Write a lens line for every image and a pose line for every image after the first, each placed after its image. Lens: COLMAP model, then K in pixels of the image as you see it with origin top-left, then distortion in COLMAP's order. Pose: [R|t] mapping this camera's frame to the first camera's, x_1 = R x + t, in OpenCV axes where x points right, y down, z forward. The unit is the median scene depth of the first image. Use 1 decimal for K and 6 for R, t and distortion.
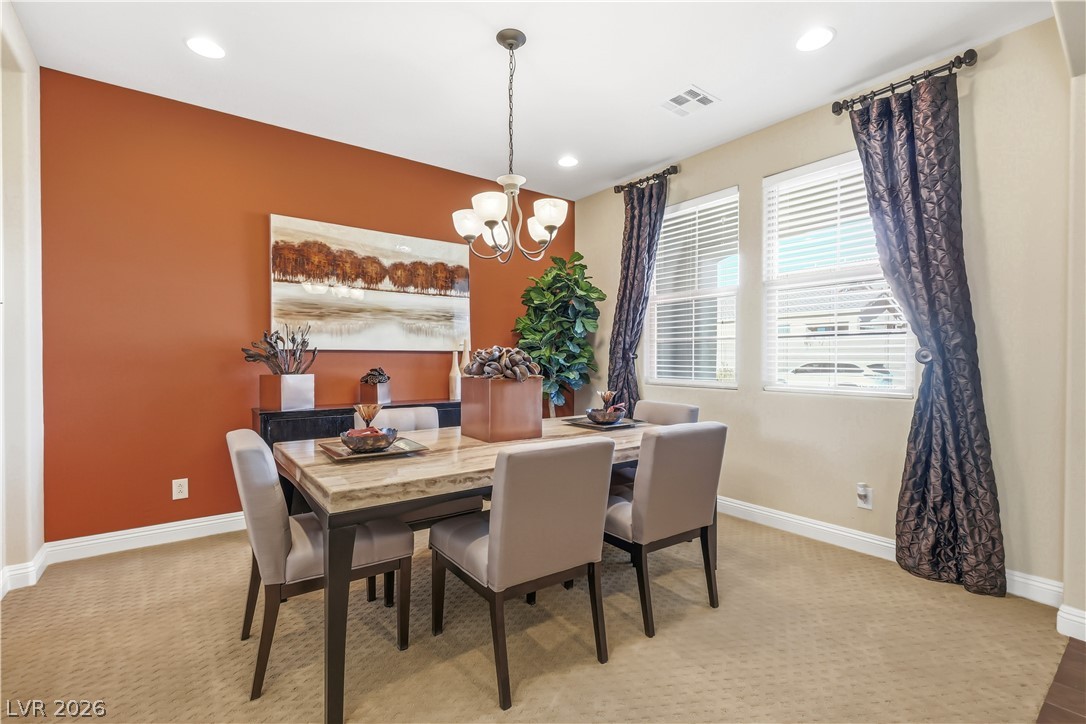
lens RADIAL K [[493.0, 0, 543.0], [0, 493.0, 362.0], [0, 0, 1]] dist [-0.003105, -0.000389]
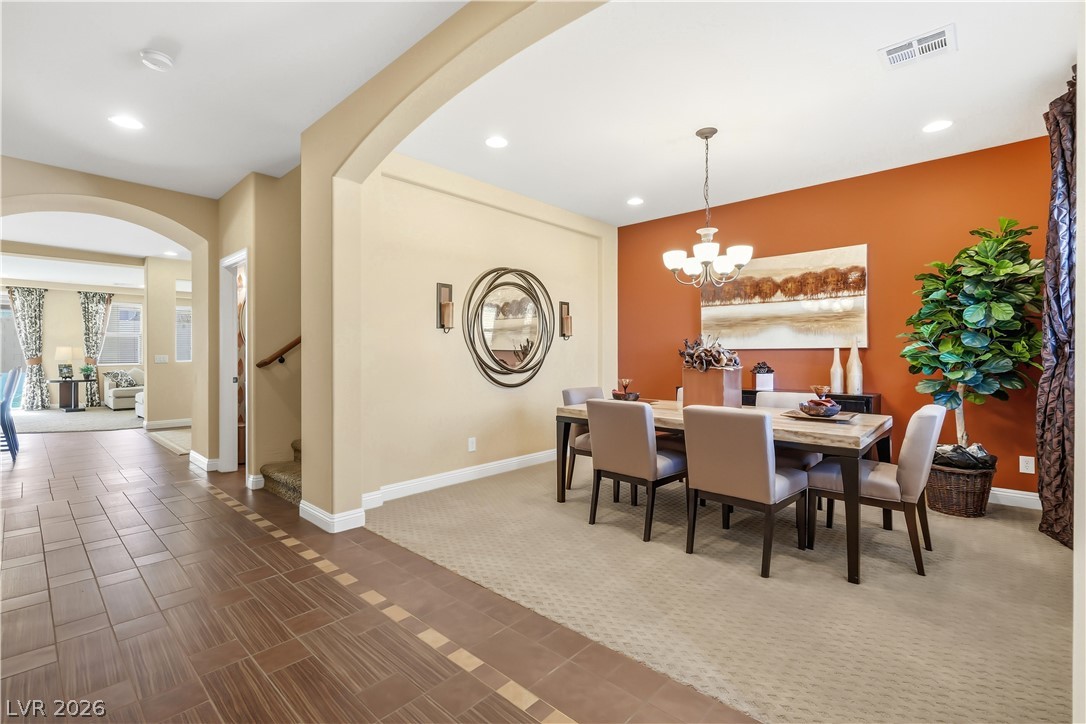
lens RADIAL K [[486.7, 0, 540.0], [0, 486.7, 354.2], [0, 0, 1]] dist [0.000513, 0.000416]
pose [[0.174201, -0.003965, -0.984702, 0.839566], [-0.004521, 0.999978, -0.004826, -0.000818], [0.984700, 0.005292, 0.174179, 0.187875]]
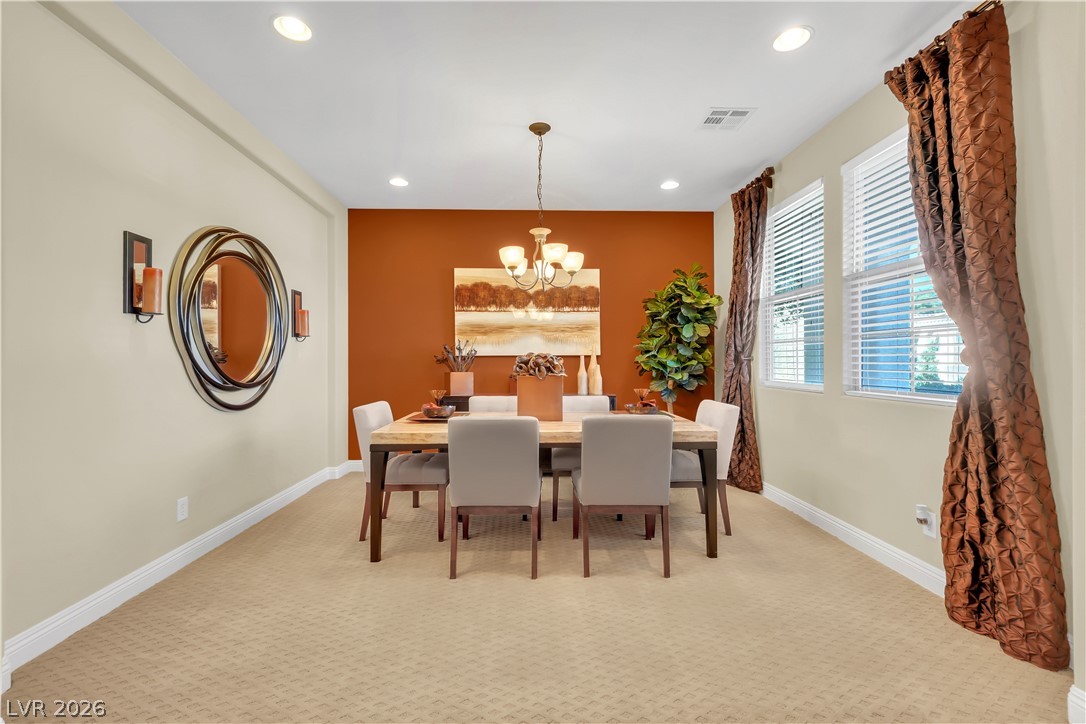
lens RADIAL K [[469.8, 0, 537.3], [0, 469.8, 360.2], [0, 0, 1]] dist [0.001198, 0.000816]
pose [[0.817636, -0.005475, -0.575710, 0.457257], [-0.000129, 0.999953, -0.009693, 0.001216], [0.575736, 0.008000, 0.817596, -0.045556]]
